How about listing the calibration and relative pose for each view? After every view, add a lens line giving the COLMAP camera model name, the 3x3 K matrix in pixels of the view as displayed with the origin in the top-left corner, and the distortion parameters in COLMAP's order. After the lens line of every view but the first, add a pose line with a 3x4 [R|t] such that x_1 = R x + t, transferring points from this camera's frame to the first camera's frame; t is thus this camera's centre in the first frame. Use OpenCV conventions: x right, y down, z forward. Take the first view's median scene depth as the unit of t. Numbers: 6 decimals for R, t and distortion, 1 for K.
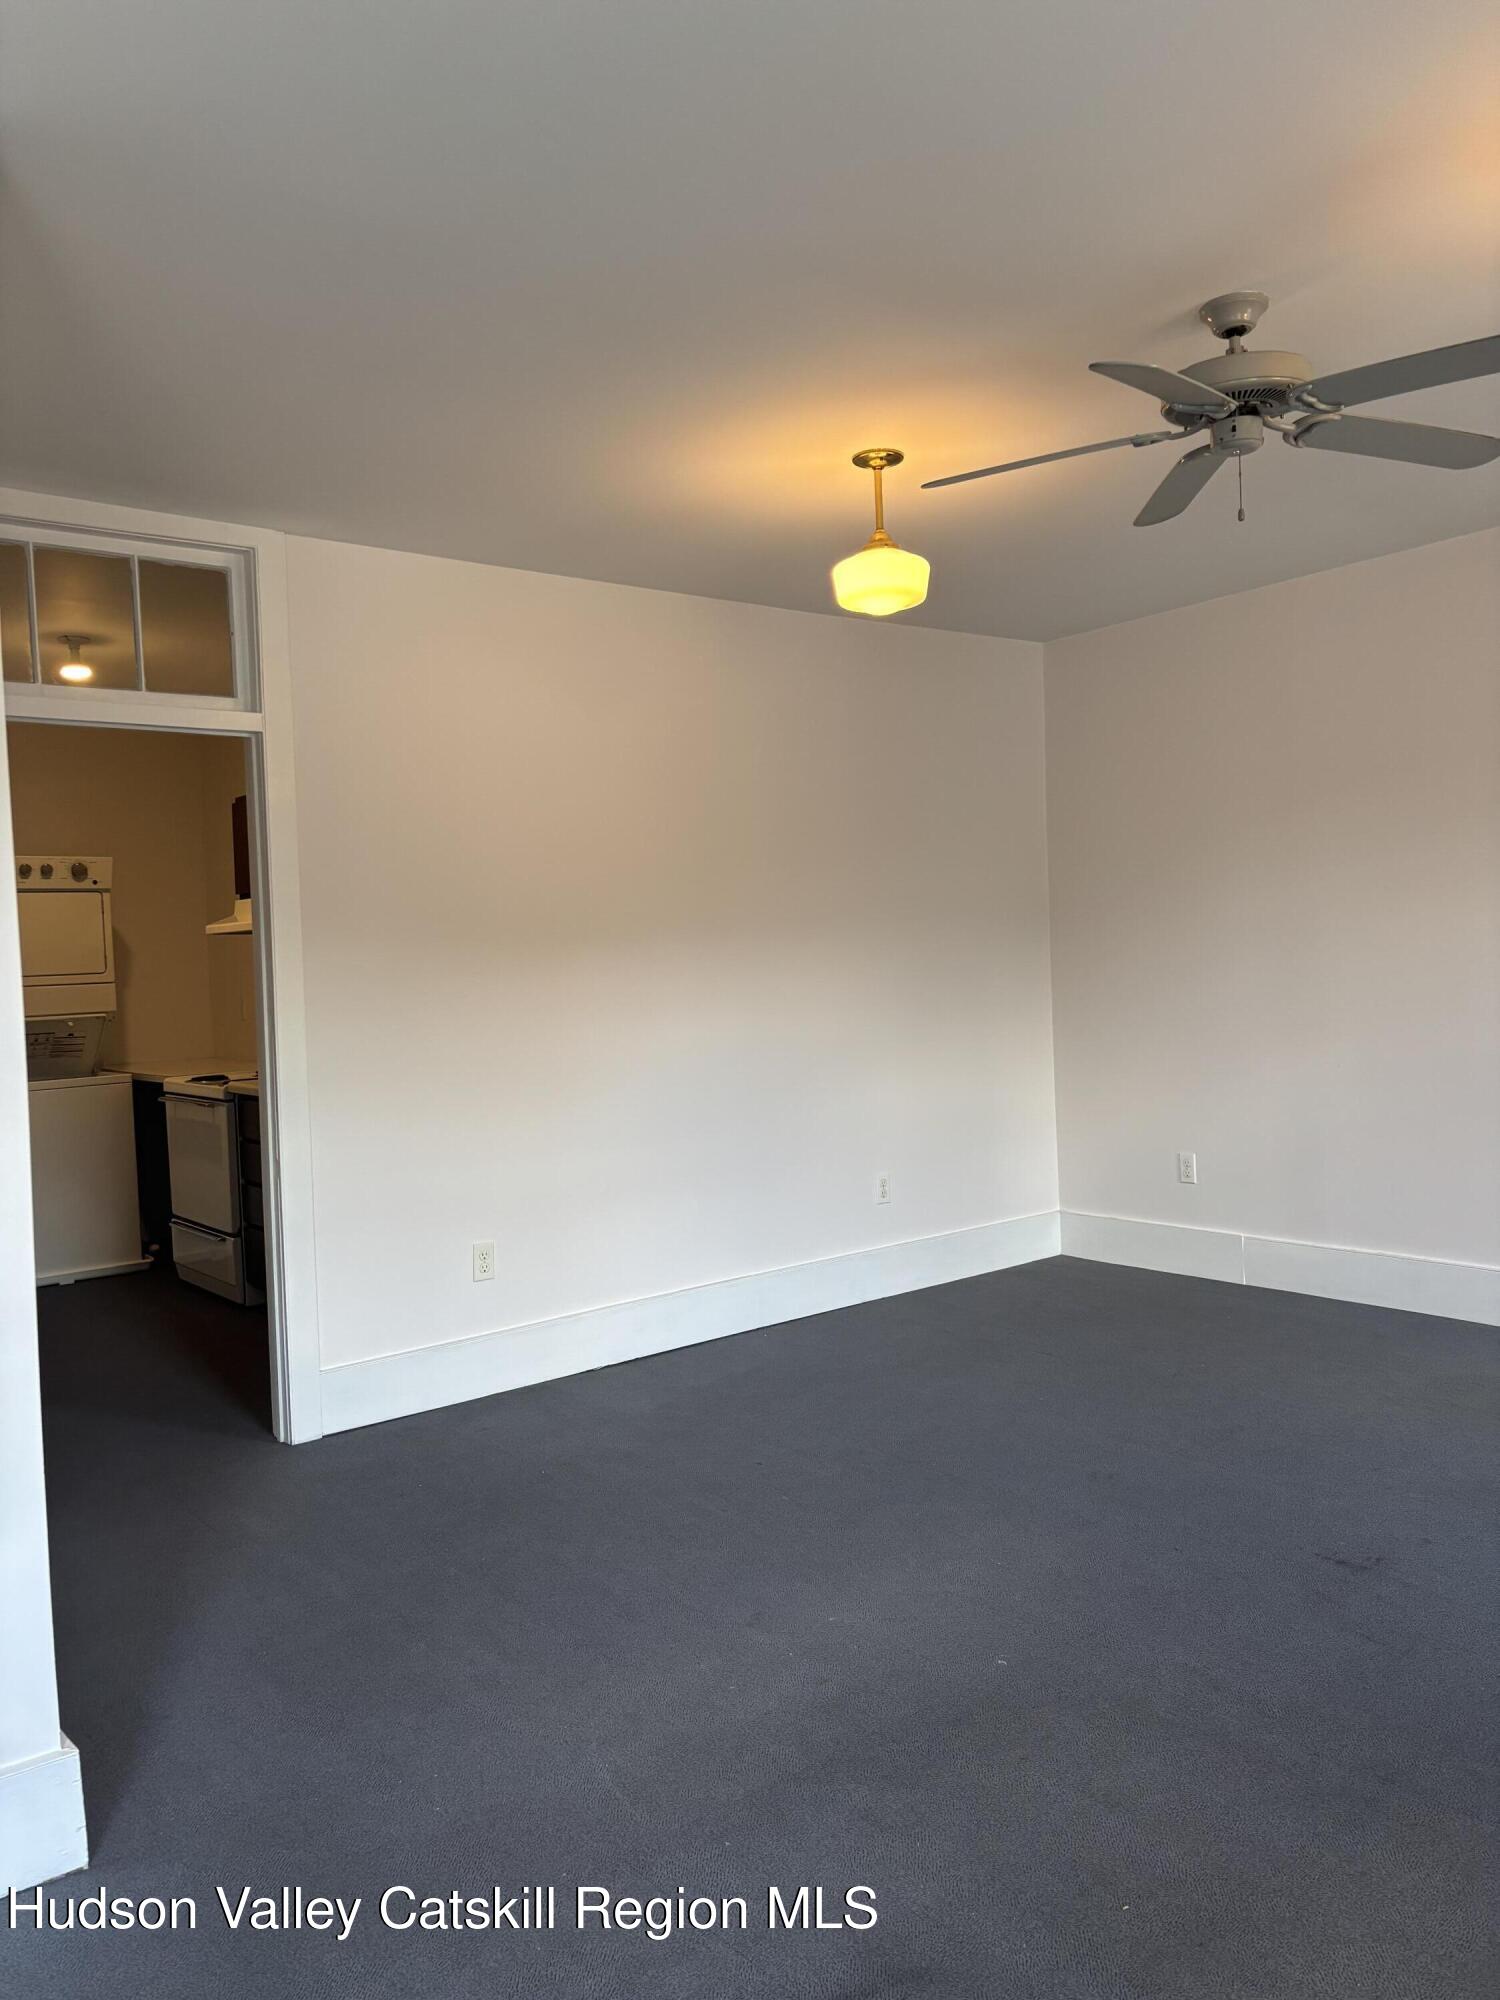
lens RADIAL K [[1519.2, 0, 744.3], [0, 1519.2, 1001.7], [0, 0, 1]] dist [0.018748, 0.006773]
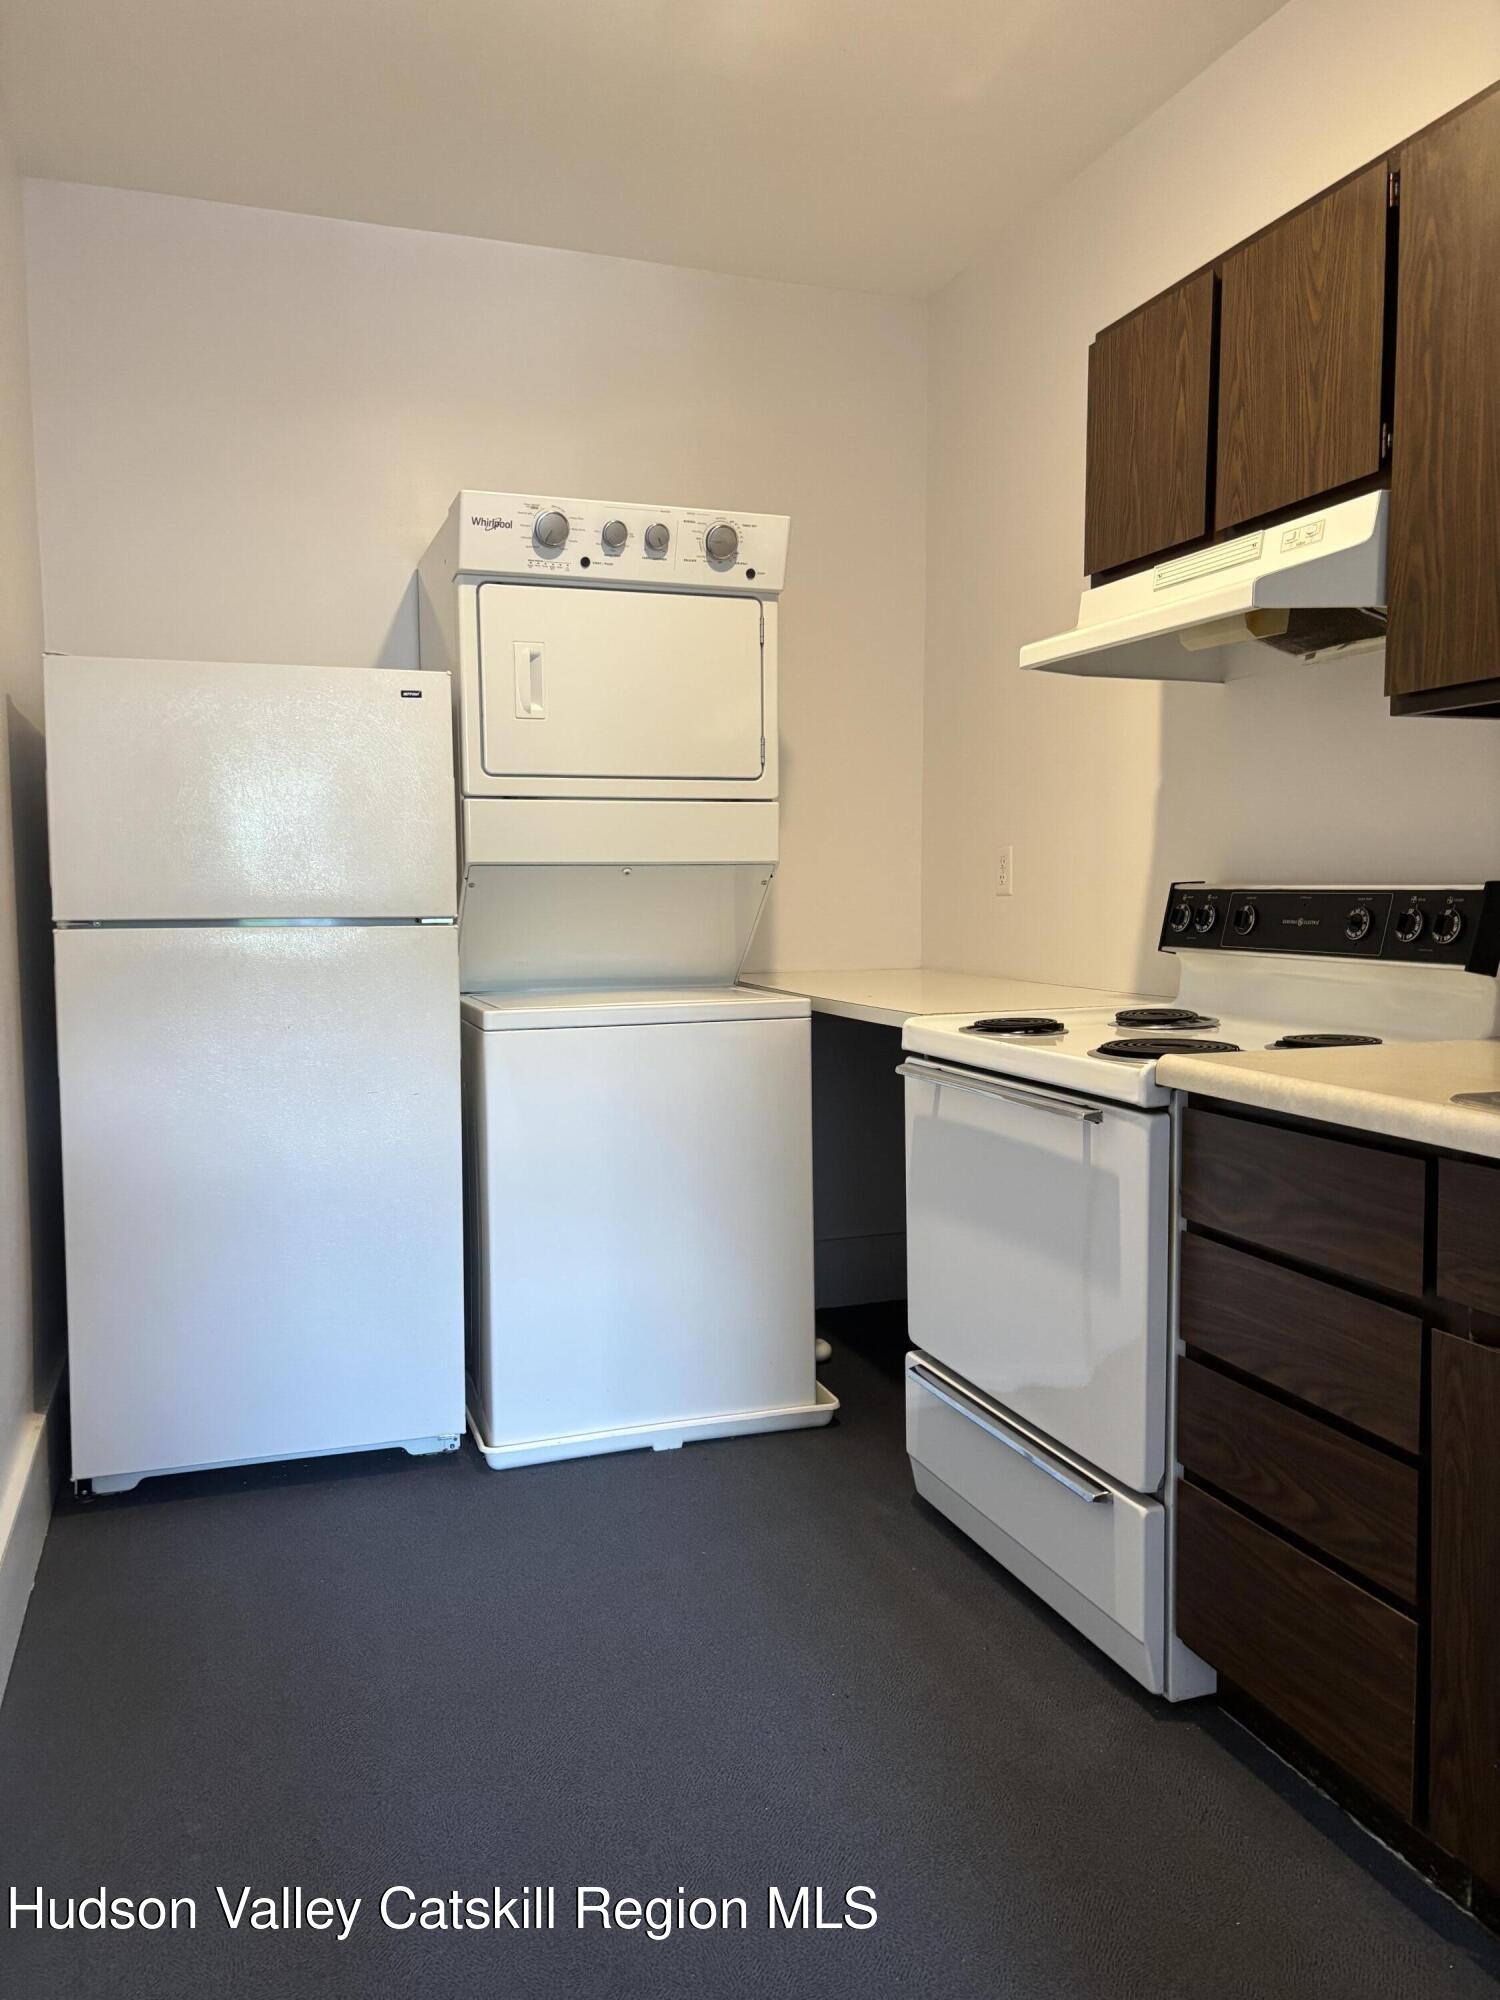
lens RADIAL K [[1519.2, 0, 750.3], [0, 1519.2, 1001.0], [0, 0, 1]] dist [0.018748, 0.006773]
pose [[0.946993, 0.058393, -0.315903, -0.281387], [-0.040424, 0.997185, 0.063147, 0.020580], [0.318701, -0.047030, 0.946688, 0.577068]]
